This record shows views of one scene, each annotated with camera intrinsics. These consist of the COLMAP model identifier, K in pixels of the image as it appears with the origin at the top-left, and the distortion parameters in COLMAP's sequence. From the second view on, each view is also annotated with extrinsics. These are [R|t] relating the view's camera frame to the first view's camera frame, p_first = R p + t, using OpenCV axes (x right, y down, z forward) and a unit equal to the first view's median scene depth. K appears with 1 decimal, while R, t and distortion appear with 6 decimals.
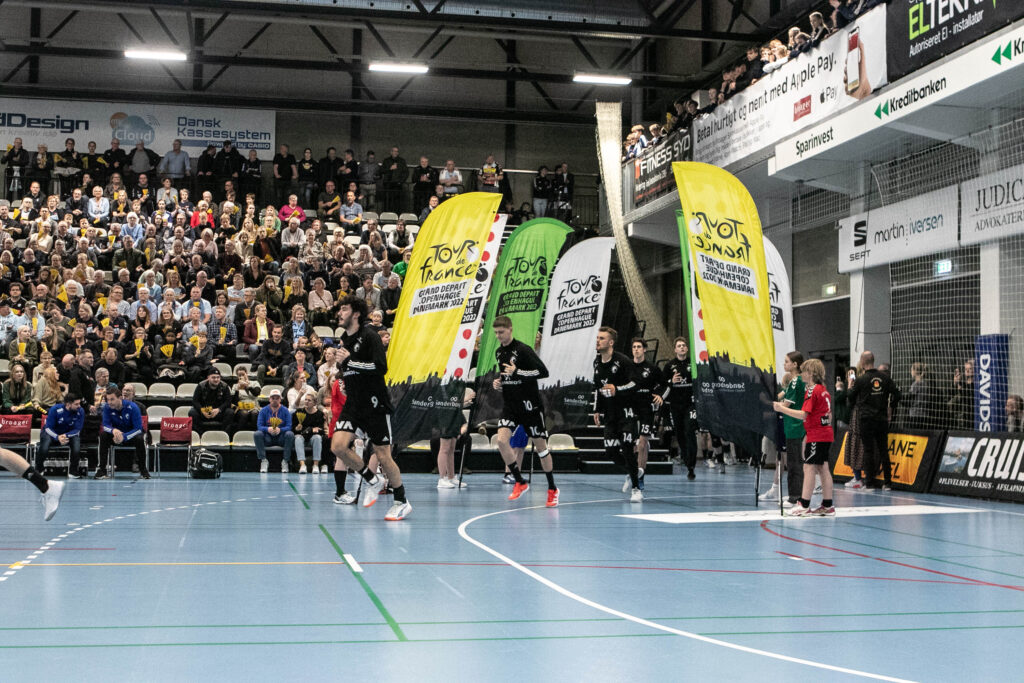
lens RADIAL K [[1424.9, 0, 527.0], [0, 1424.9, 346.0], [0, 0, 1]] dist [-0.038190, -0.027040]
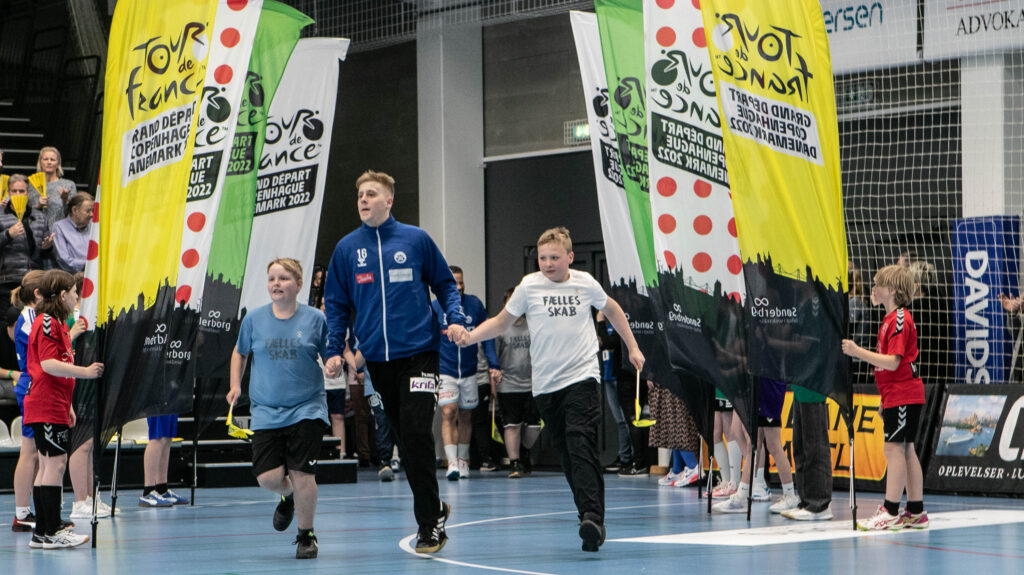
lens RADIAL K [[3143.5, 0, 510.2], [0, 3143.5, 318.6], [0, 0, 1]] dist [0.163733, 1.285217]
pose [[0.932050, -0.017482, 0.361908, -0.335399], [0.006578, 0.999487, 0.031339, -0.008609], [-0.362270, -0.026828, 0.931687, -0.132652]]
